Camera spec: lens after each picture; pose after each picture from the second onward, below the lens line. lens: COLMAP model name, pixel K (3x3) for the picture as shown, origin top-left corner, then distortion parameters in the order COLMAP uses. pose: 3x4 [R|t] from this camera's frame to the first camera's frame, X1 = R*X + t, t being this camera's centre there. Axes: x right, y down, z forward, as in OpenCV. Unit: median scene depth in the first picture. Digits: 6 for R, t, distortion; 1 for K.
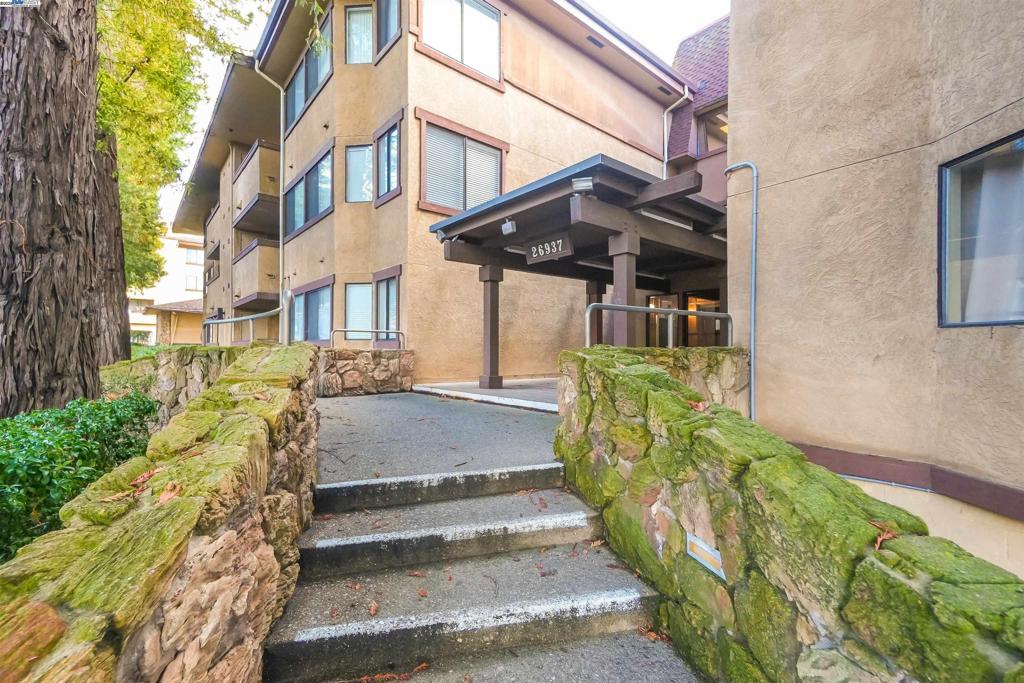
lens RADIAL K [[444.5, 0, 512.0], [0, 444.5, 341.5], [0, 0, 1]] dist [0.002288, 0.000166]
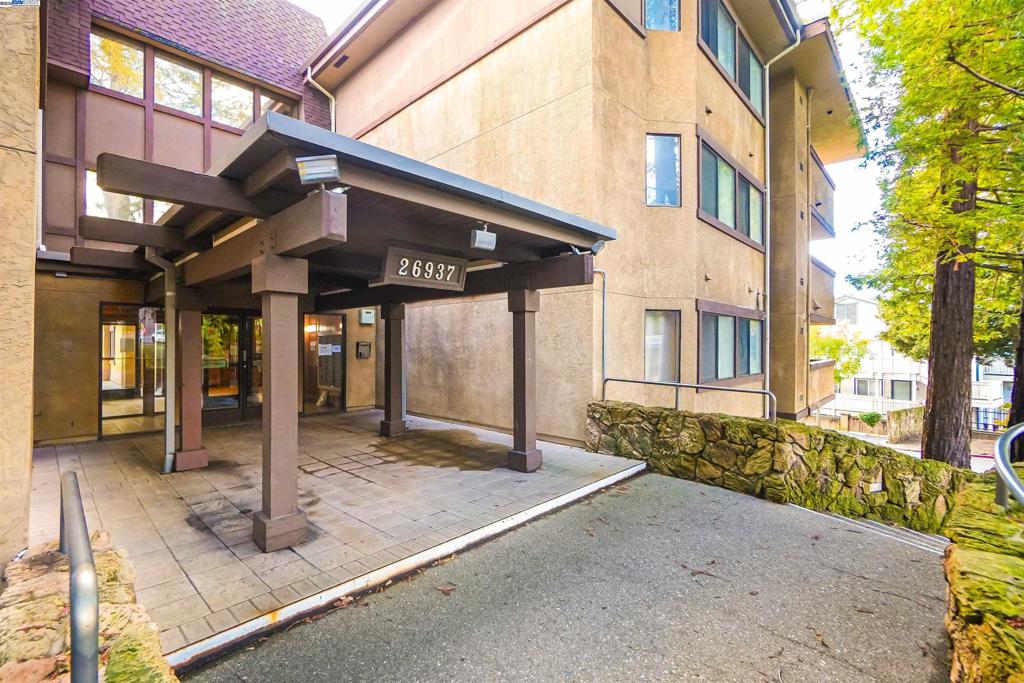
lens RADIAL K [[444.5, 0, 512.0], [0, 444.5, 341.5], [0, 0, 1]] dist [0.002288, 0.000166]
pose [[-0.119496, -0.000147, 0.992835, -0.506160], [-0.021332, 0.999770, -0.002420, -0.094628], [-0.992606, -0.021468, -0.119471, 0.844093]]
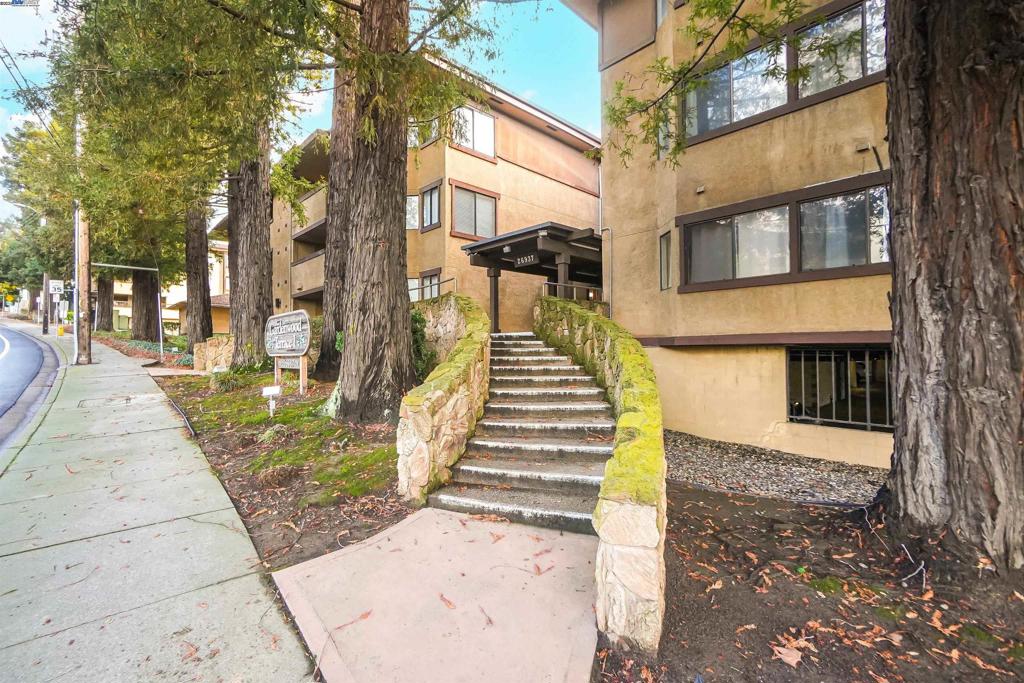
lens RADIAL K [[444.5, 0, 512.0], [0, 444.5, 341.5], [0, 0, 1]] dist [0.002288, 0.000166]
pose [[0.997479, -0.012001, 0.069941, -0.106884], [0.011712, 0.999921, 0.004542, 0.123098], [-0.069990, -0.003711, 0.997541, -0.827190]]
